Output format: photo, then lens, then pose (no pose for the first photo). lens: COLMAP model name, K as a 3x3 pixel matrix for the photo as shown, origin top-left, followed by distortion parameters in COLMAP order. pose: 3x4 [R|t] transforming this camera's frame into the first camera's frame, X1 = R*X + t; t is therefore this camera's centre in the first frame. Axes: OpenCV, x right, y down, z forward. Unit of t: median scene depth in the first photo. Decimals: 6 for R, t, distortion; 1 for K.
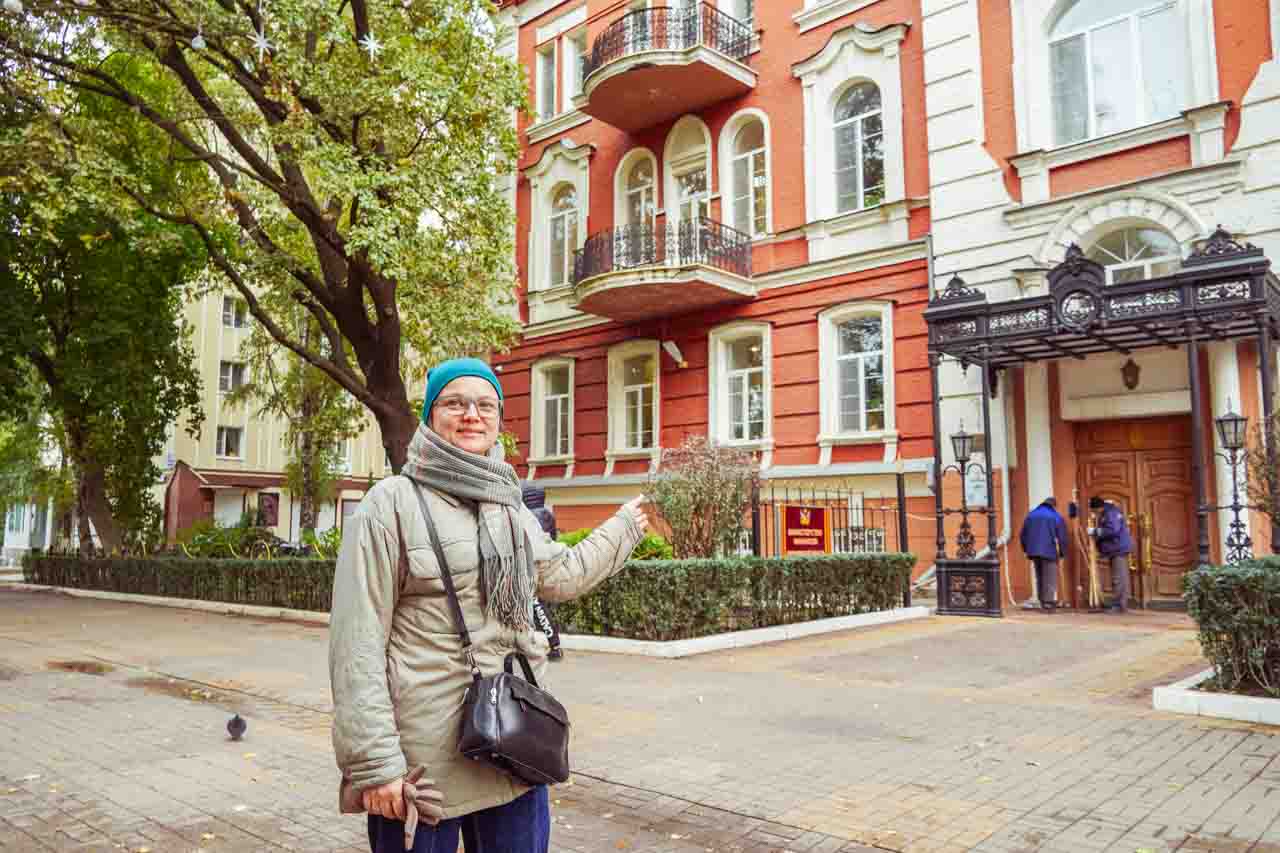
lens RADIAL K [[951.3, 0, 640.0], [0, 951.3, 426.5], [0, 0, 1]] dist [-0.057246, 0.076422]
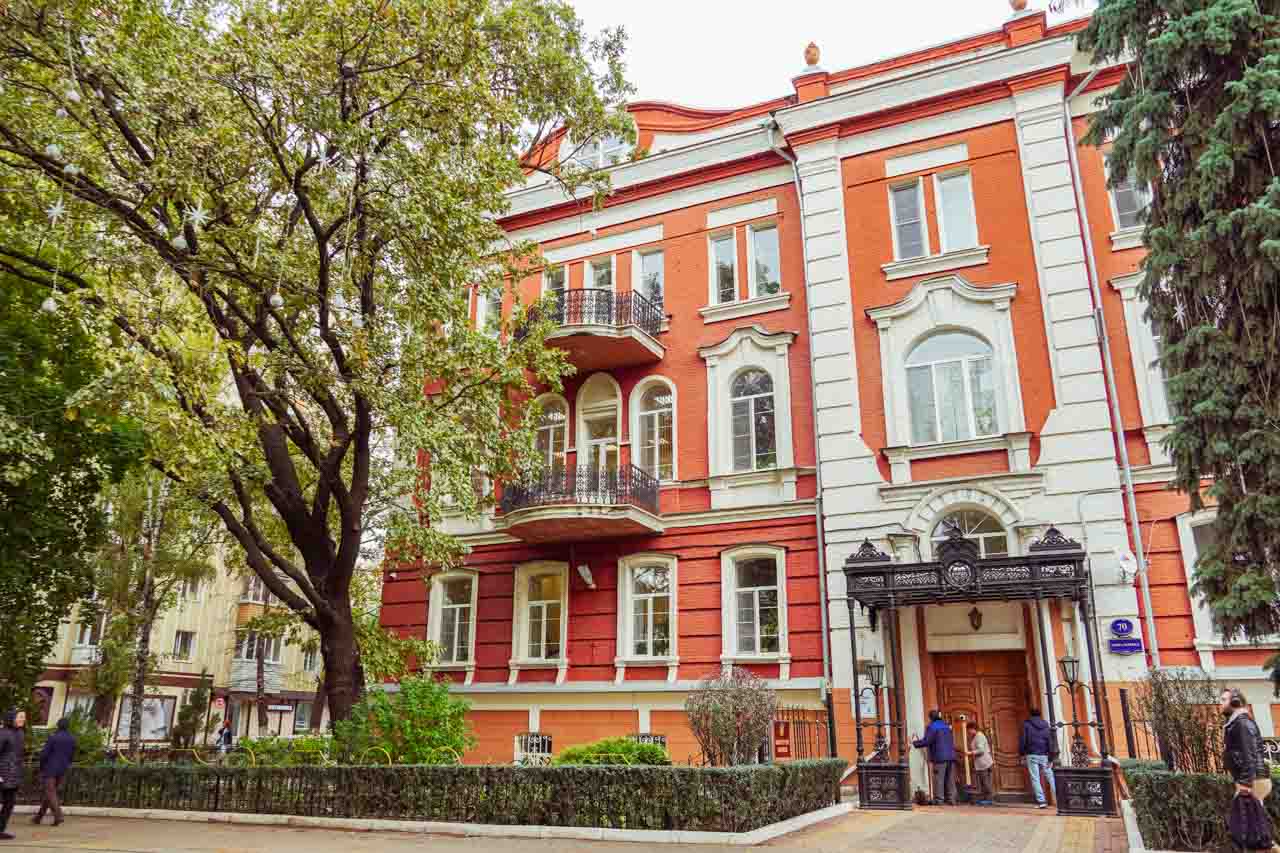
lens RADIAL K [[951.3, 0, 640.0], [0, 951.3, 426.5], [0, 0, 1]] dist [-0.057246, 0.076422]
pose [[0.953653, 0.095069, 0.285495, -0.280140], [-0.036694, 0.978440, -0.203247, -0.025908], [-0.298662, 0.183352, 0.936580, -0.140570]]
